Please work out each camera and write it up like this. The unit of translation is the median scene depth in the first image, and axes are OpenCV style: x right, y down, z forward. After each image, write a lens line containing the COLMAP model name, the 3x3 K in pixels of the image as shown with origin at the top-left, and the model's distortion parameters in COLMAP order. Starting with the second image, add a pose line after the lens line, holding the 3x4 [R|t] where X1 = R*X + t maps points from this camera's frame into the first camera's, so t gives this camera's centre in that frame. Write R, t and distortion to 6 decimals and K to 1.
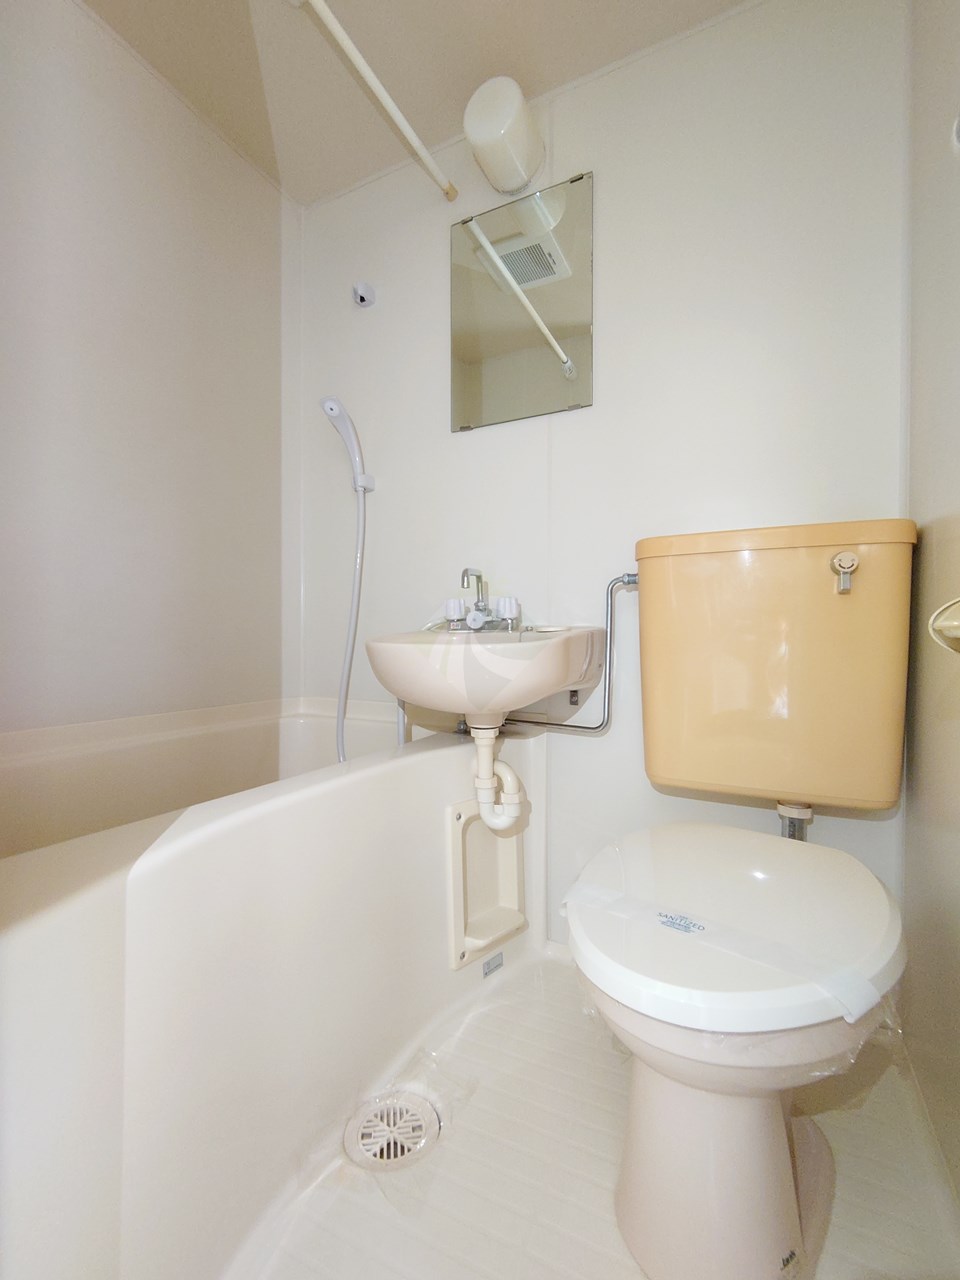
lens RADIAL K [[554.8, 0, 480.0], [0, 554.8, 640.0], [0, 0, 1]] dist [0.003730, -0.000484]
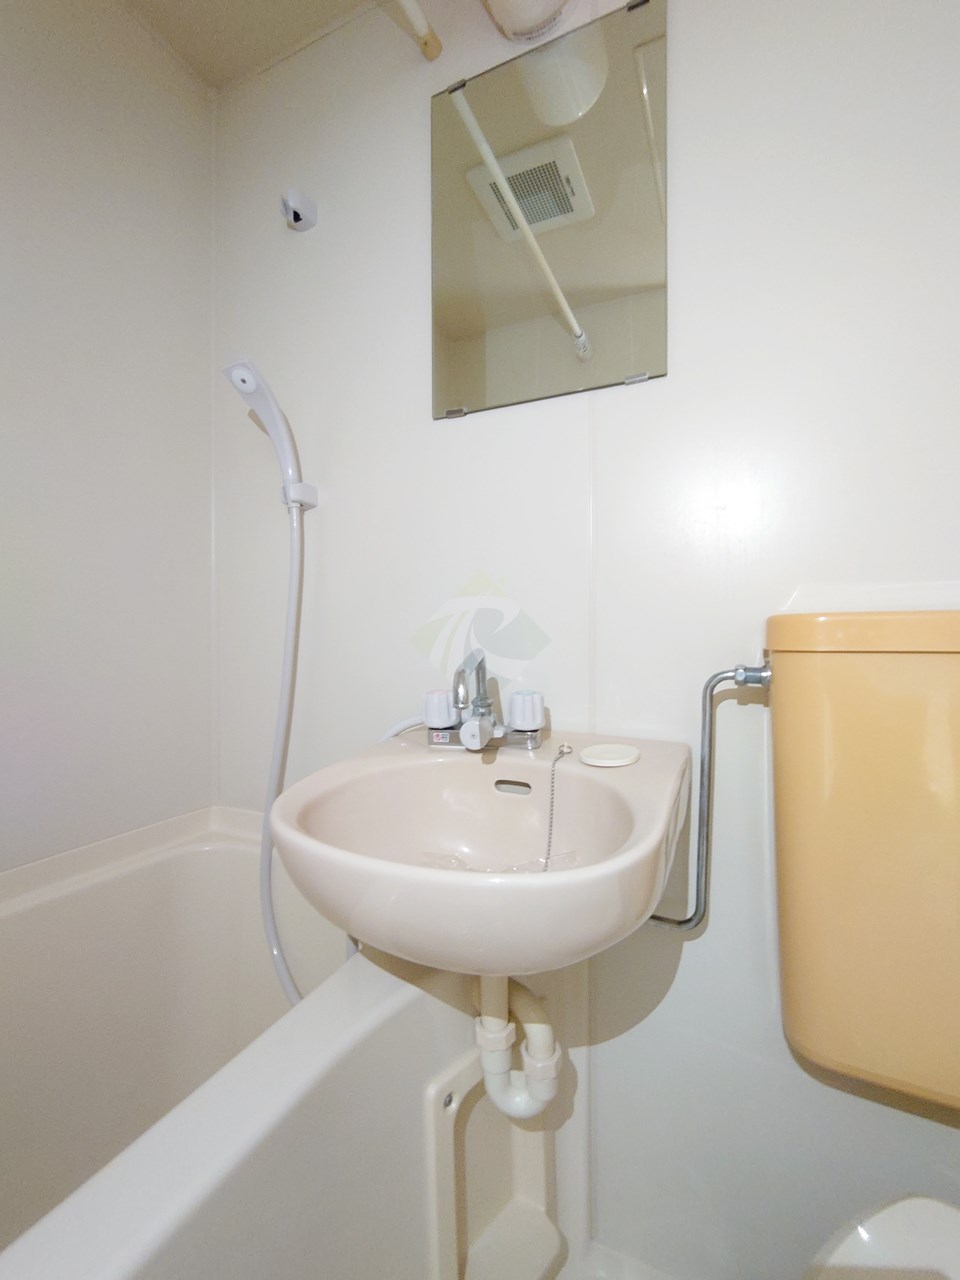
lens RADIAL K [[554.8, 0, 480.0], [0, 554.8, 640.0], [0, 0, 1]] dist [0.003730, -0.000484]
pose [[0.999393, -0.002419, 0.034767, -0.024042], [0.002395, 0.999997, 0.000741, -0.144321], [-0.034769, -0.000657, 0.999395, 0.430471]]
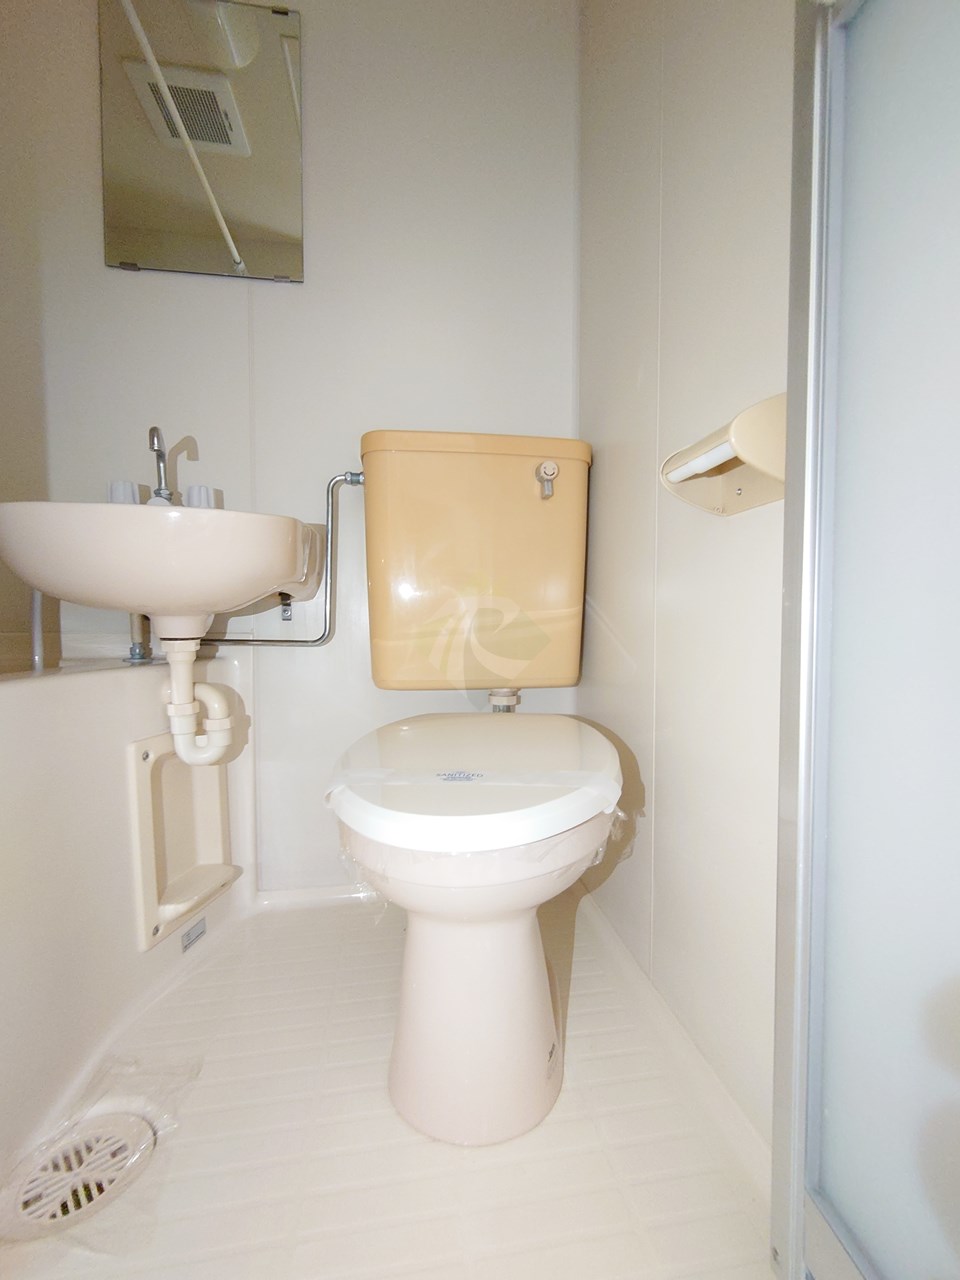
lens RADIAL K [[554.8, 0, 480.0], [0, 554.8, 640.0], [0, 0, 1]] dist [0.003730, -0.000484]
pose [[0.818933, -0.021917, 0.573470, -0.095592], [0.005958, 0.999541, 0.029693, 0.134106], [-0.573858, -0.020900, 0.818688, 0.099807]]
